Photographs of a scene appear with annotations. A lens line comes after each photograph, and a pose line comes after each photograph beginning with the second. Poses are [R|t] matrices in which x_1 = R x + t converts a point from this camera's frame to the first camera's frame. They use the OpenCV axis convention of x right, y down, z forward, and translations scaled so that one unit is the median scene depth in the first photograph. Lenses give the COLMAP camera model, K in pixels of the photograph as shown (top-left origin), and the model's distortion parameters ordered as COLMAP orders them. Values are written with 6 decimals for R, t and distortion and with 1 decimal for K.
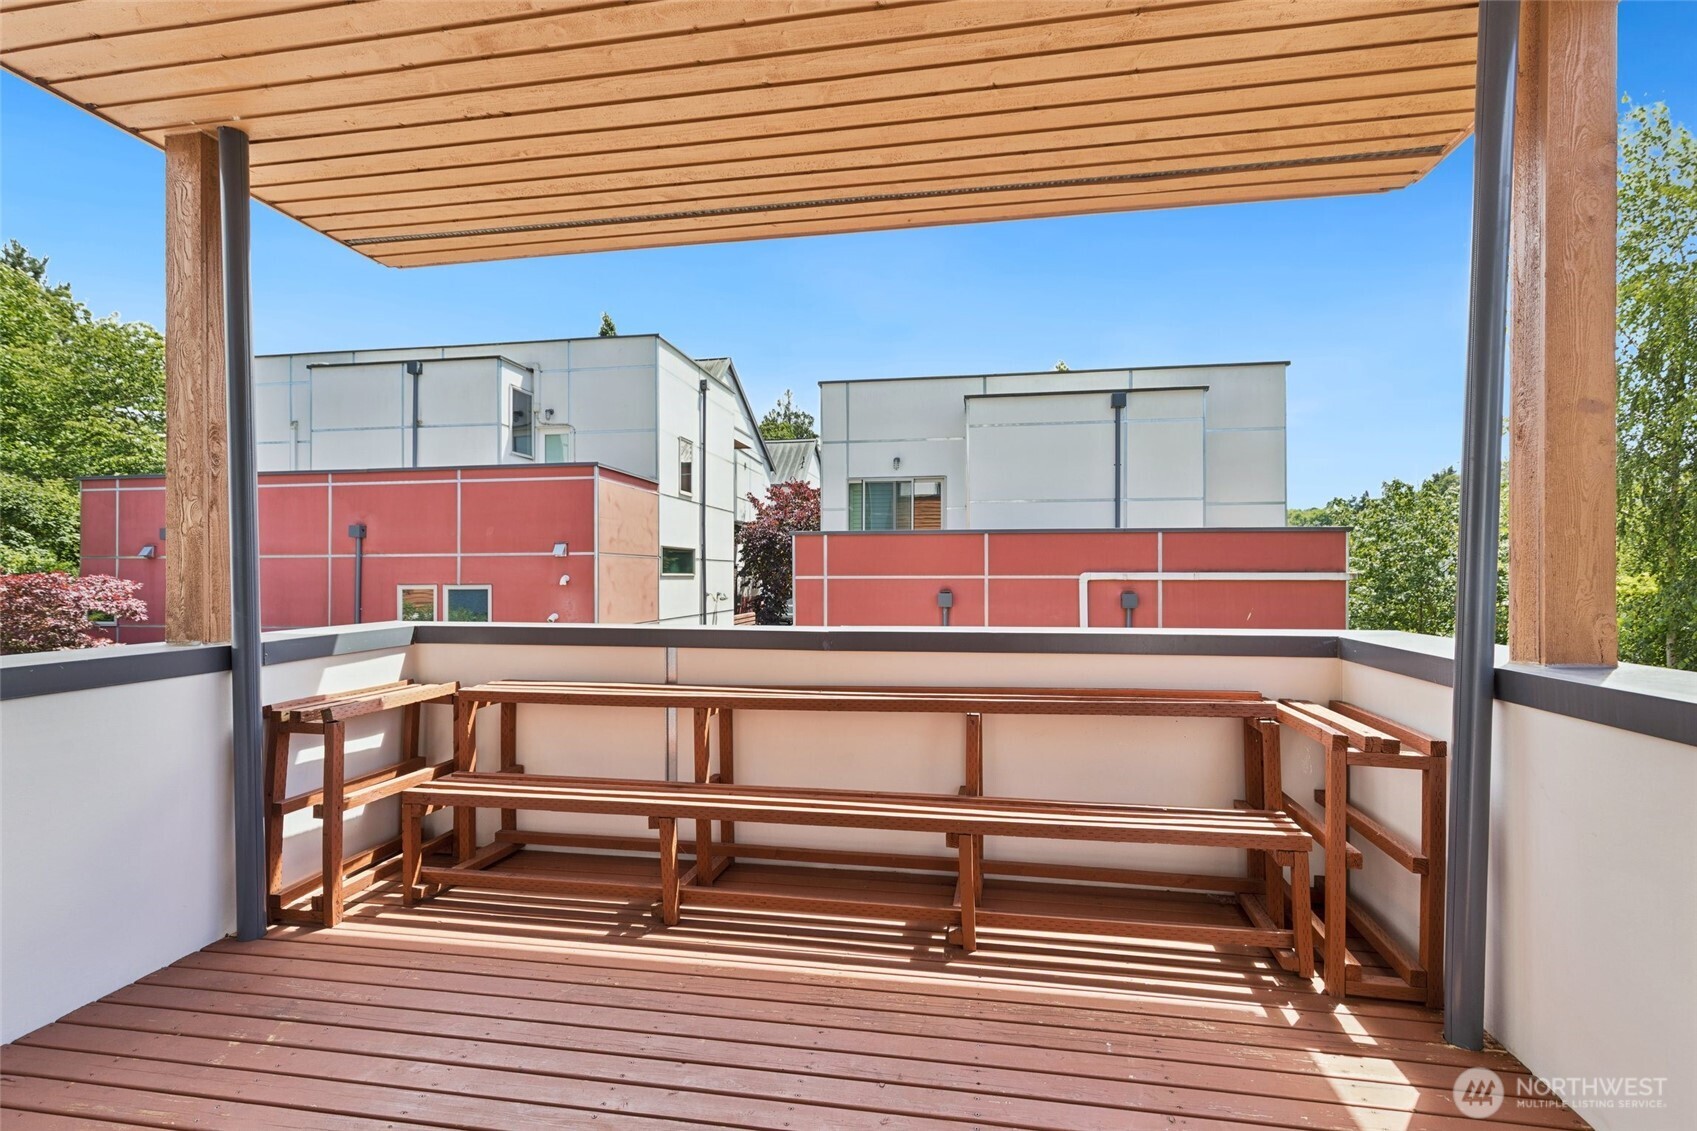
lens RADIAL K [[765.2, 0, 844.8], [0, 765.2, 580.9], [0, 0, 1]] dist [0.002733, 0.000617]
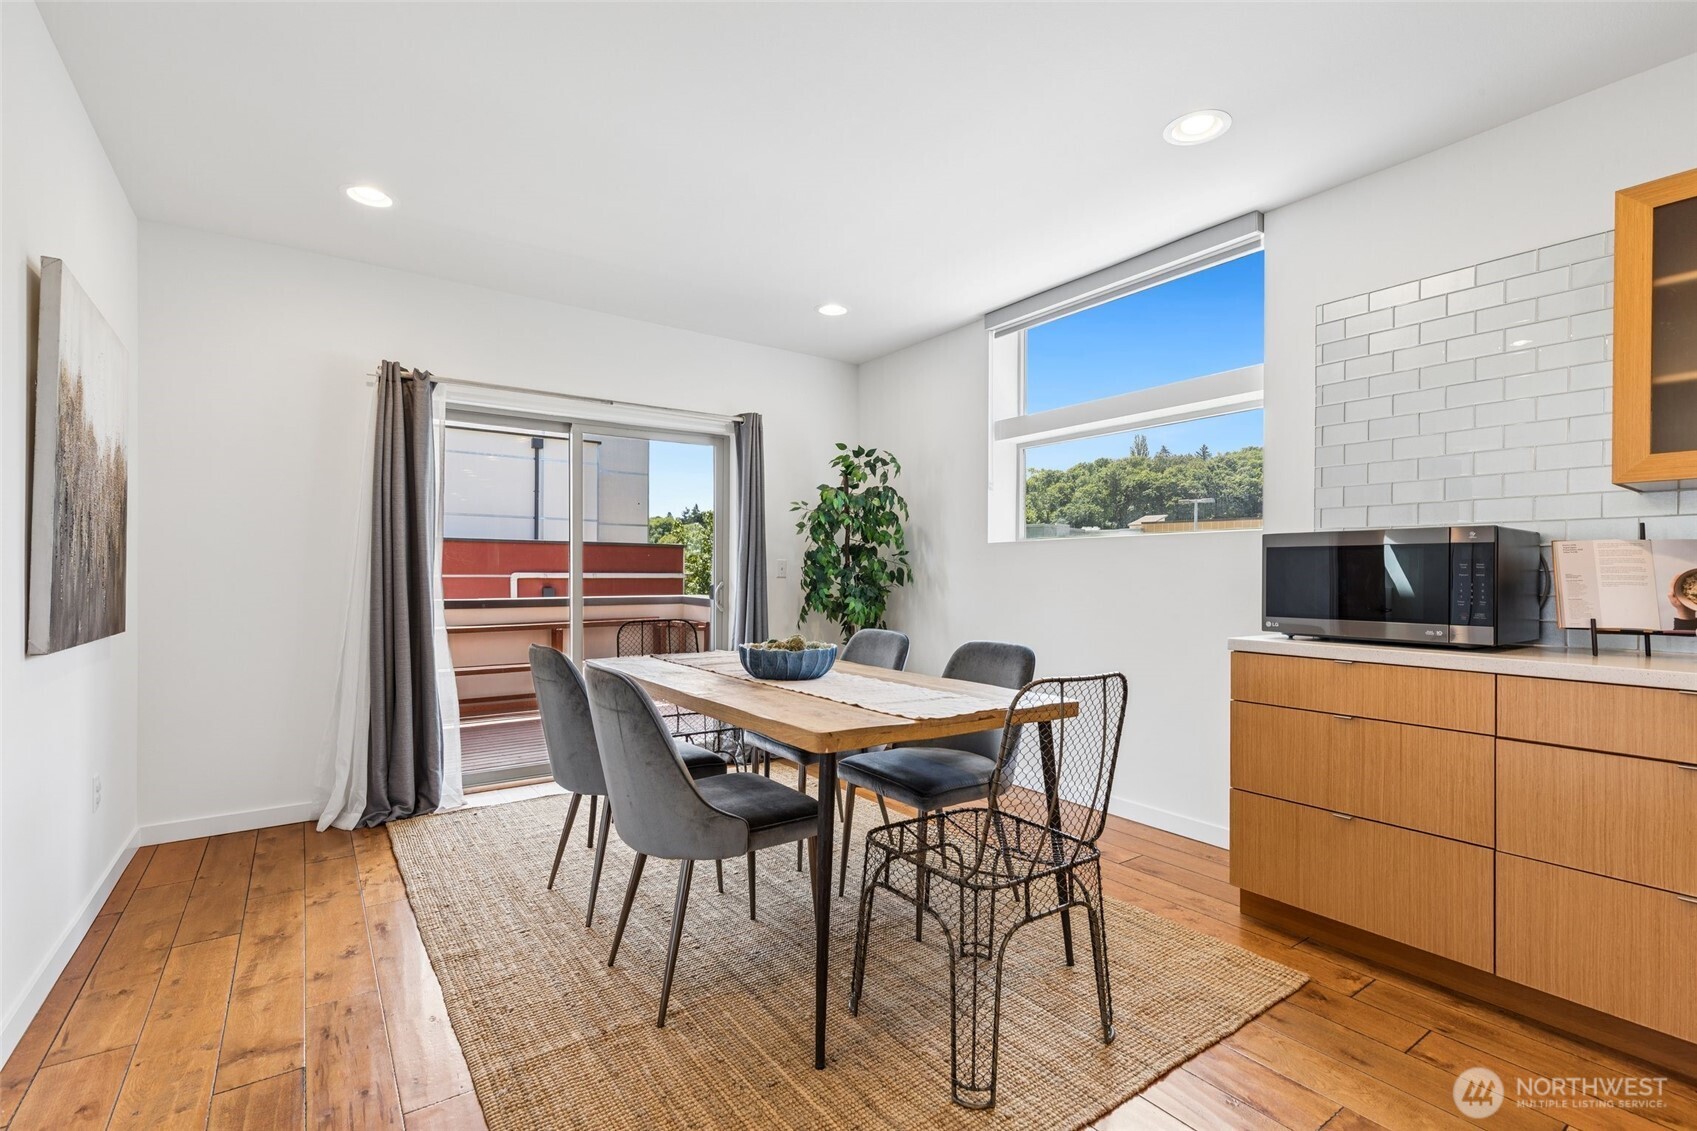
lens RADIAL K [[765.2, 0, 844.8], [0, 765.2, 580.9], [0, 0, 1]] dist [0.002733, 0.000617]
pose [[0.704685, -0.000071, 0.709520, -0.207756], [-0.001351, 0.999998, 0.001443, 0.000759], [-0.709519, -0.001976, 0.704684, -0.312013]]
